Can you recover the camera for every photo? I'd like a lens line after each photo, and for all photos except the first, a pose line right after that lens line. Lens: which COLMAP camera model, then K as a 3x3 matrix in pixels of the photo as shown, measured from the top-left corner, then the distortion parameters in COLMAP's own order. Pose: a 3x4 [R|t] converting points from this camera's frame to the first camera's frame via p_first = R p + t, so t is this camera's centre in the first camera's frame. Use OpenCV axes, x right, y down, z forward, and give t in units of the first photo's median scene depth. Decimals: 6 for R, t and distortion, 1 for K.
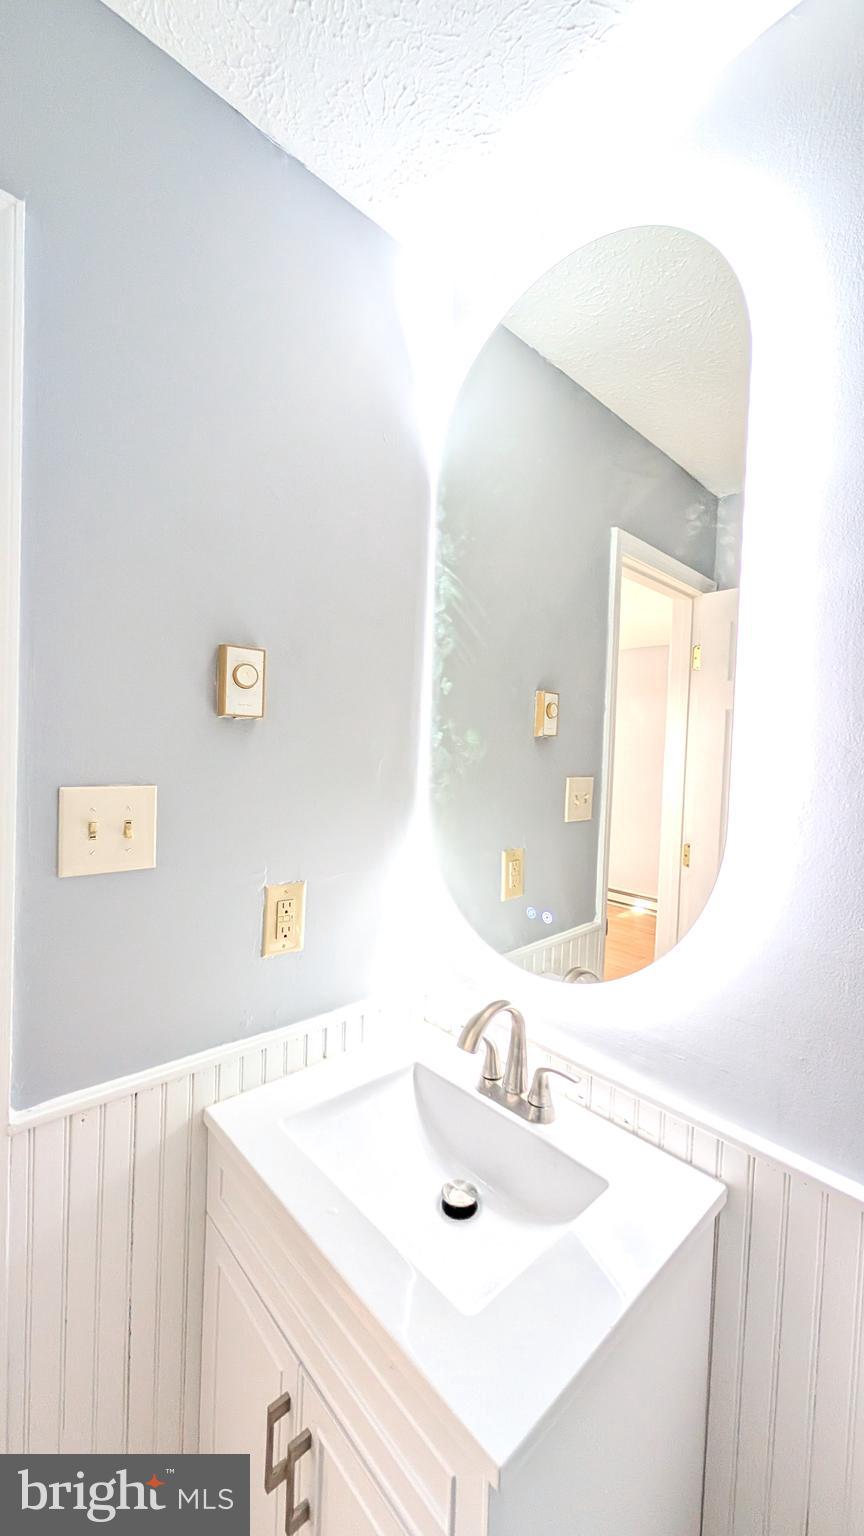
lens RADIAL K [[581.8, 0, 430.3], [0, 581.8, 773.5], [0, 0, 1]] dist [0.000979, 0.000018]
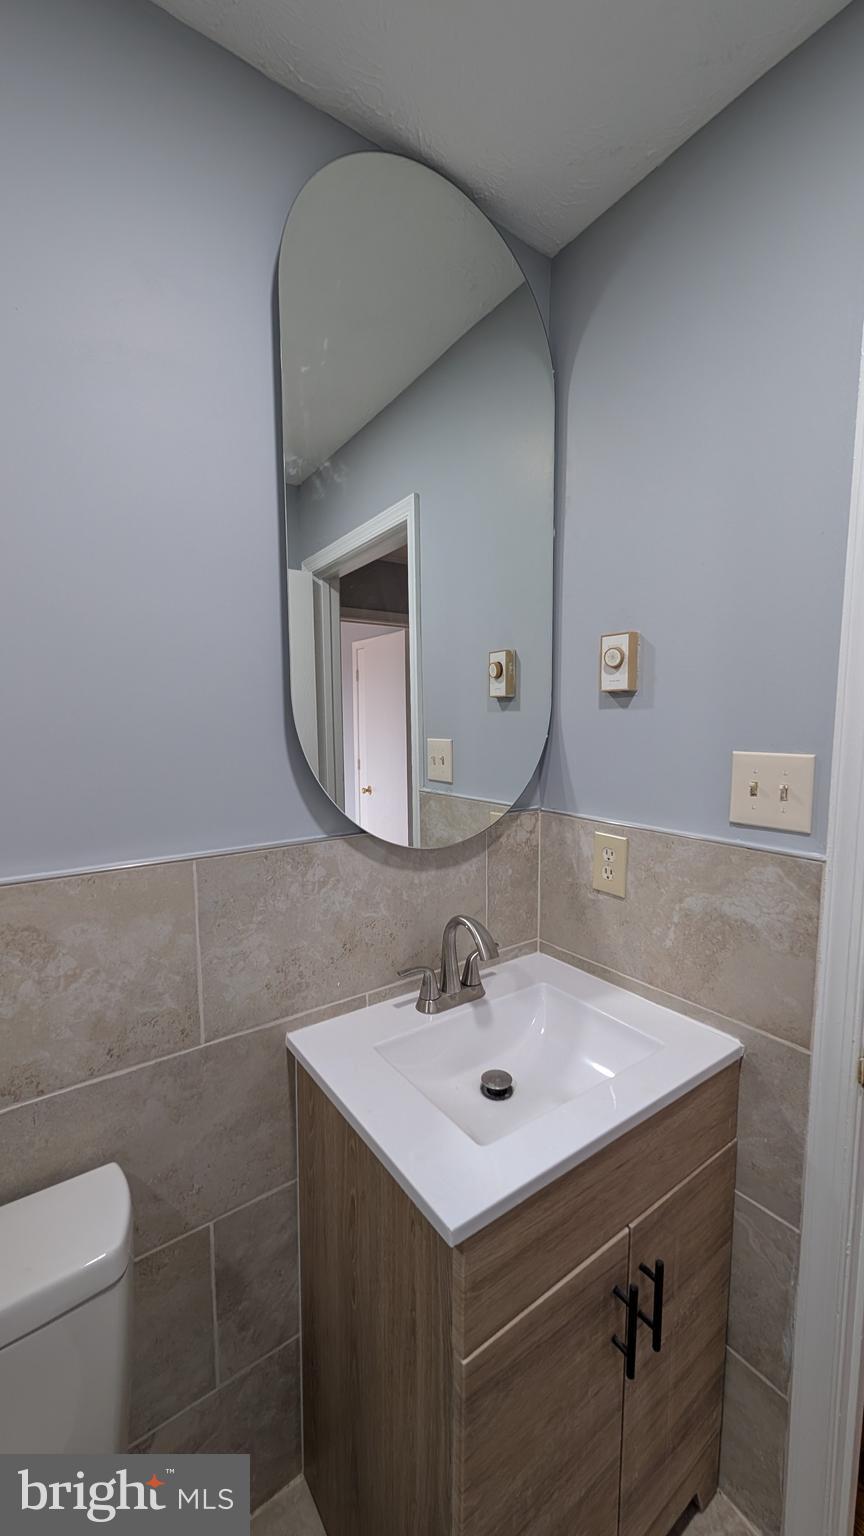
lens RADIAL K [[581.8, 0, 430.3], [0, 581.8, 773.5], [0, 0, 1]] dist [0.000979, 0.000018]
pose [[-0.121239, 0.069759, -0.990169, 1.103711], [-0.024509, 0.997013, 0.073242, -0.003348], [0.992321, 0.033148, -0.119167, 0.861966]]
